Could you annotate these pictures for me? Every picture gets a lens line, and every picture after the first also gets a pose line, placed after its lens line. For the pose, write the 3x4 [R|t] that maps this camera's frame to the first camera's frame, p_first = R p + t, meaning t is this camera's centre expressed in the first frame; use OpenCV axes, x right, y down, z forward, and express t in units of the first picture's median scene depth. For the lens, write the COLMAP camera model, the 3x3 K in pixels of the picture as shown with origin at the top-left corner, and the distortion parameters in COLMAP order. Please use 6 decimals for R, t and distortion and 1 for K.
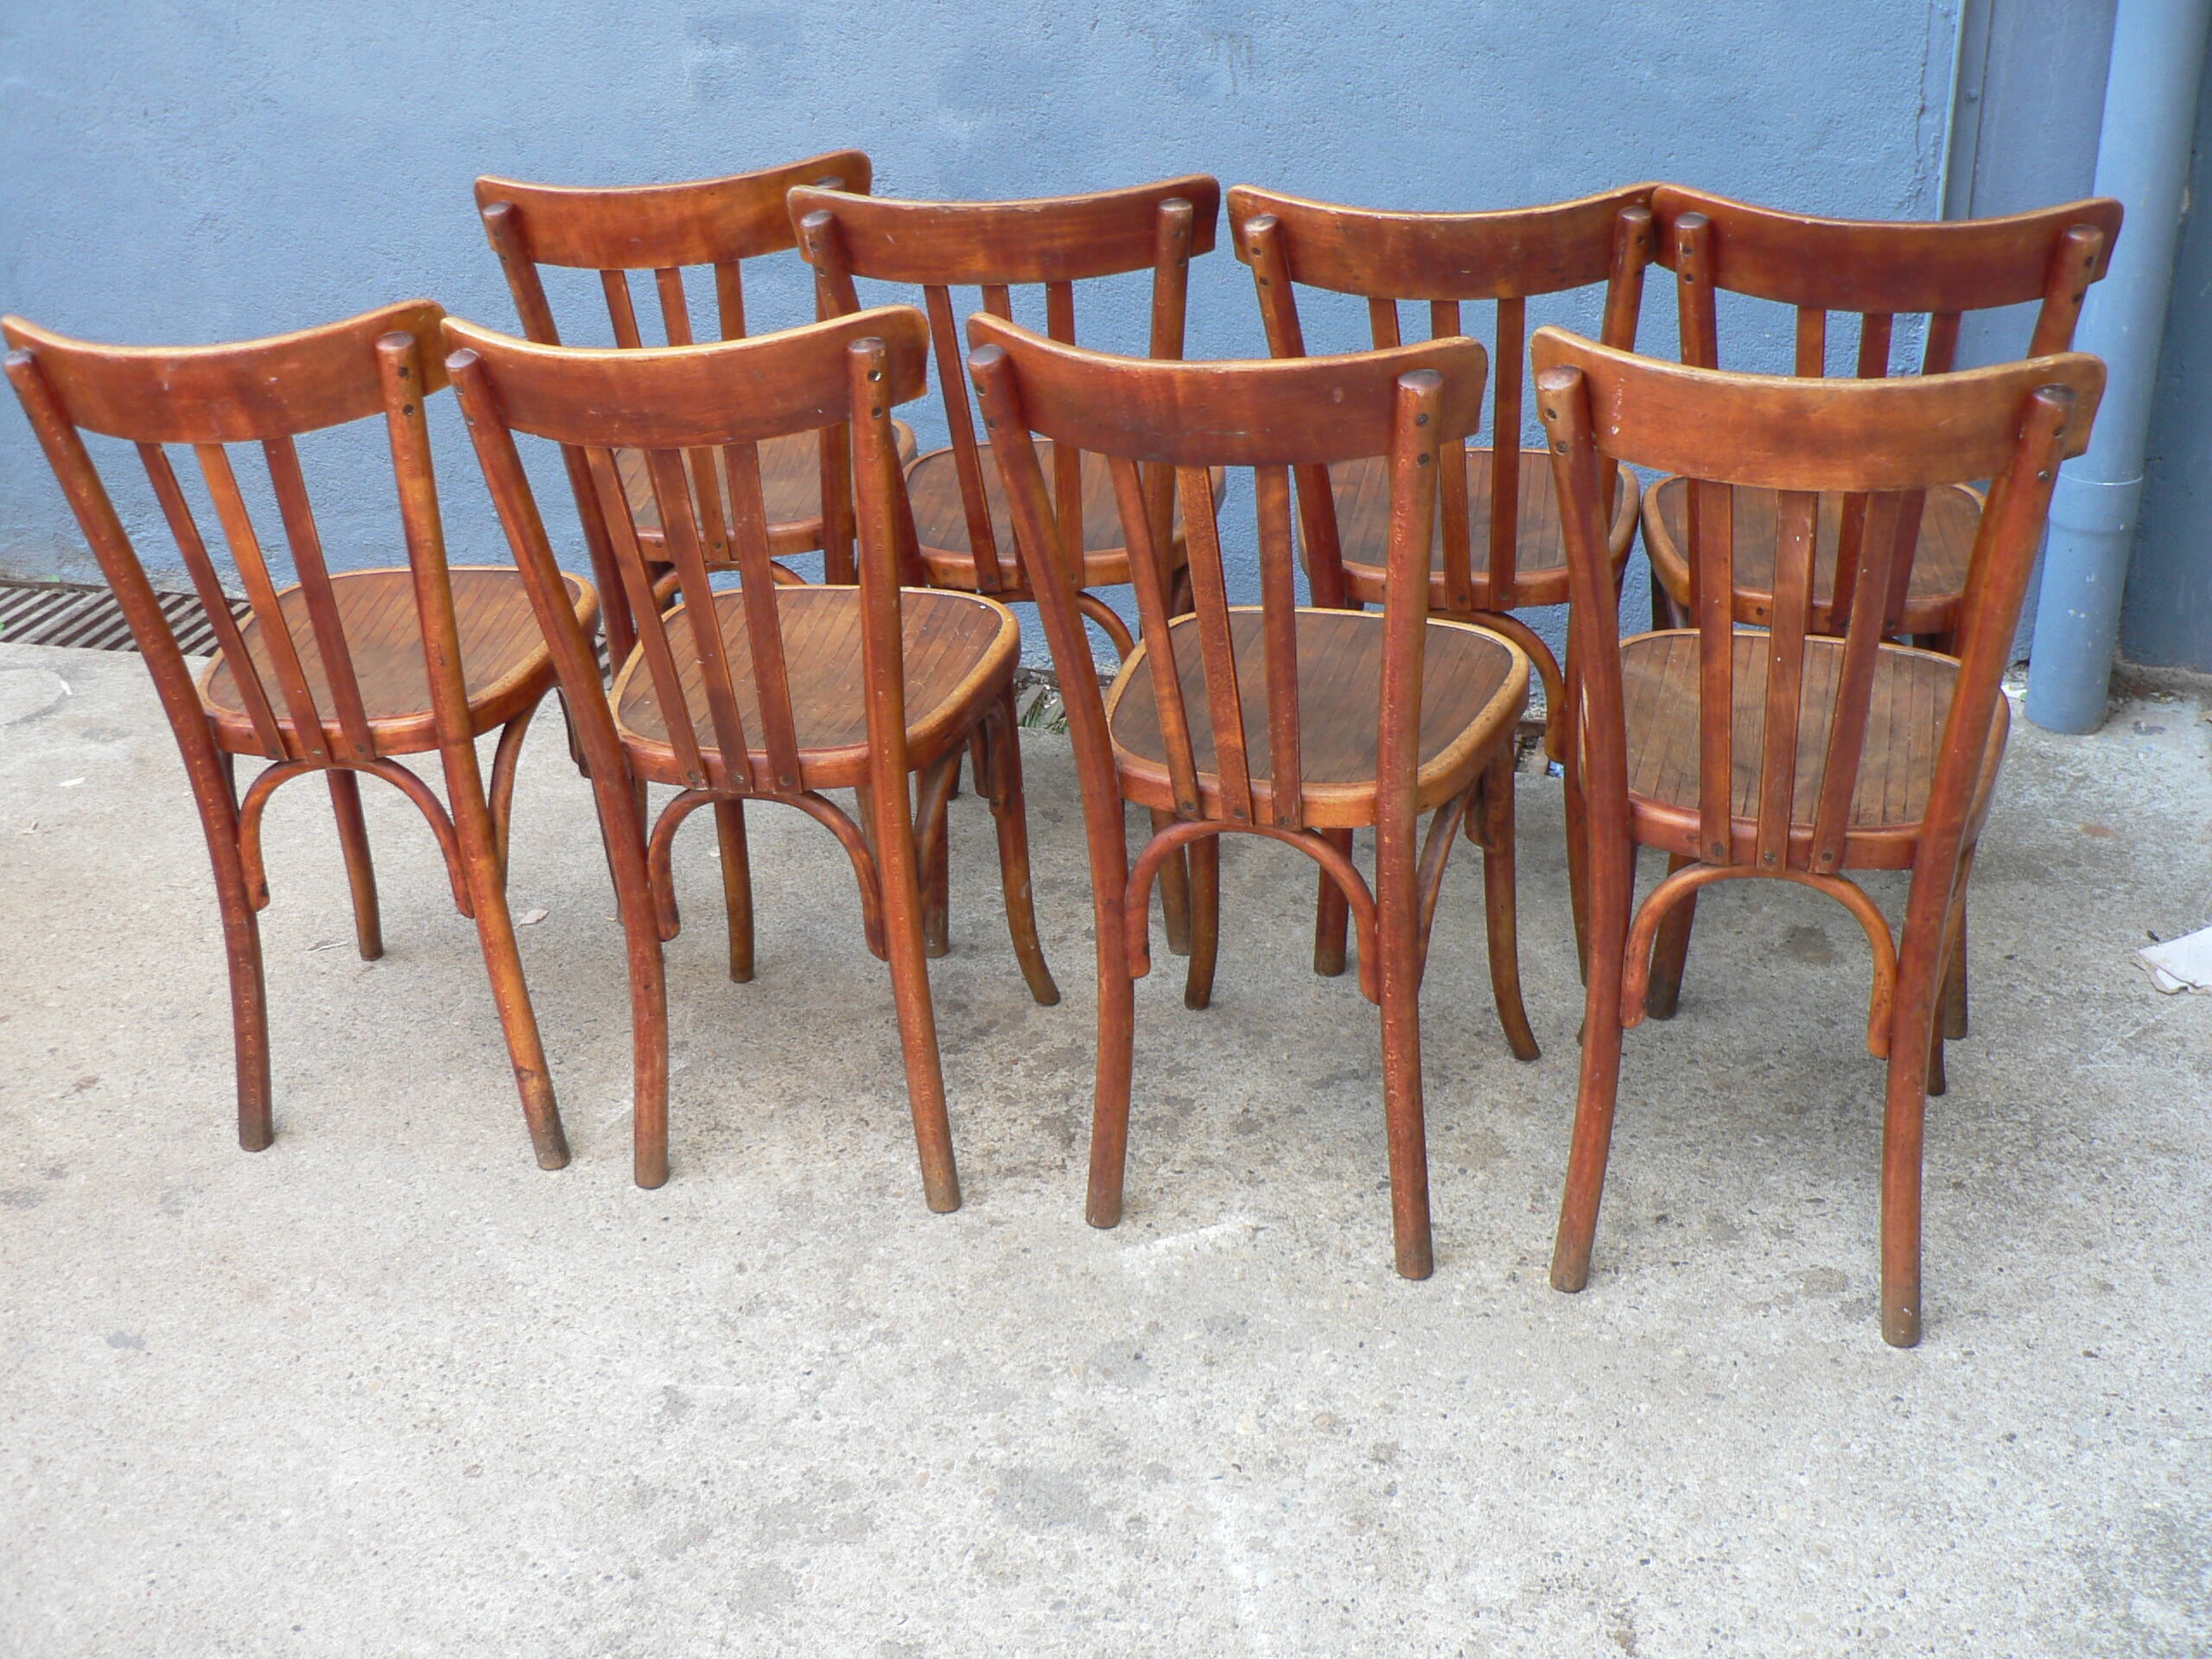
lens RADIAL K [[2466.9, 0, 1103.0], [0, 2466.9, 832.8], [0, 0, 1]] dist [-0.120446, 0.000000]
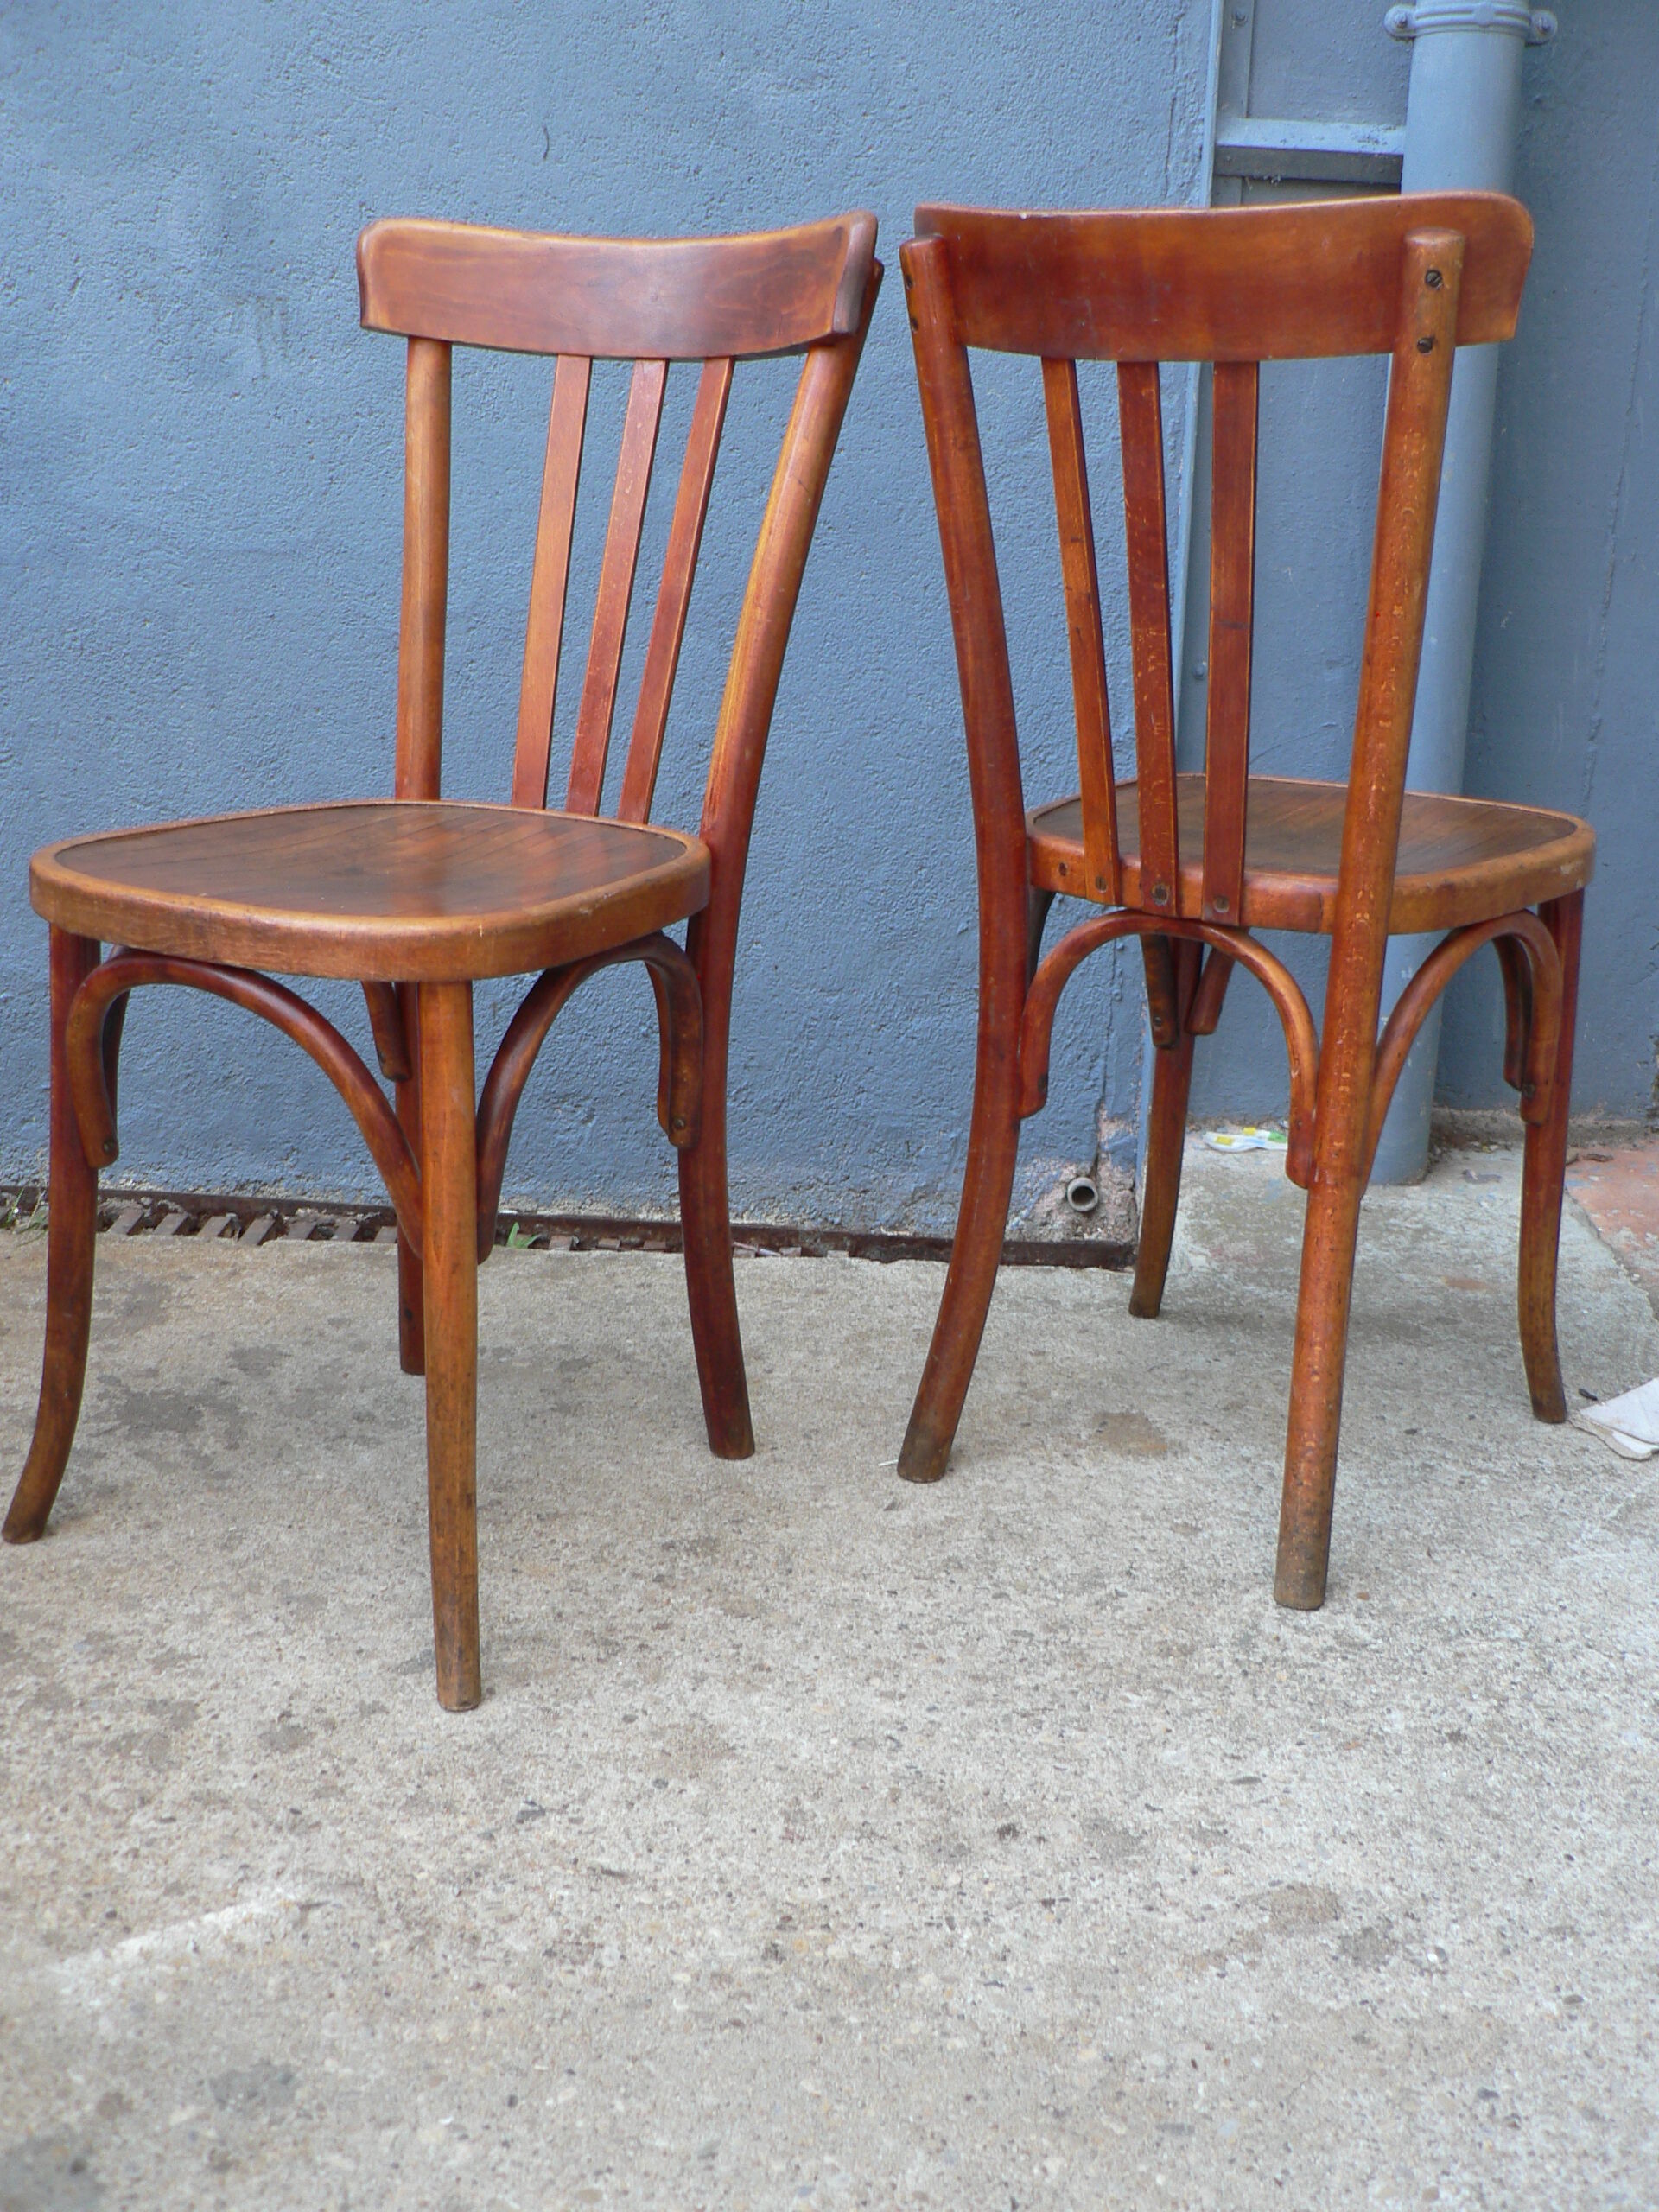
lens RADIAL K [[2466.9, 0, 837.6], [0, 2466.9, 1112.0], [0, 0, 1]] dist [-0.120446, 0.000000]
pose [[0.964033, -0.008992, 0.265629, 0.034107], [0.058815, 0.981867, -0.180216, 0.089572], [-0.259192, 0.189358, 0.947082, 0.413481]]
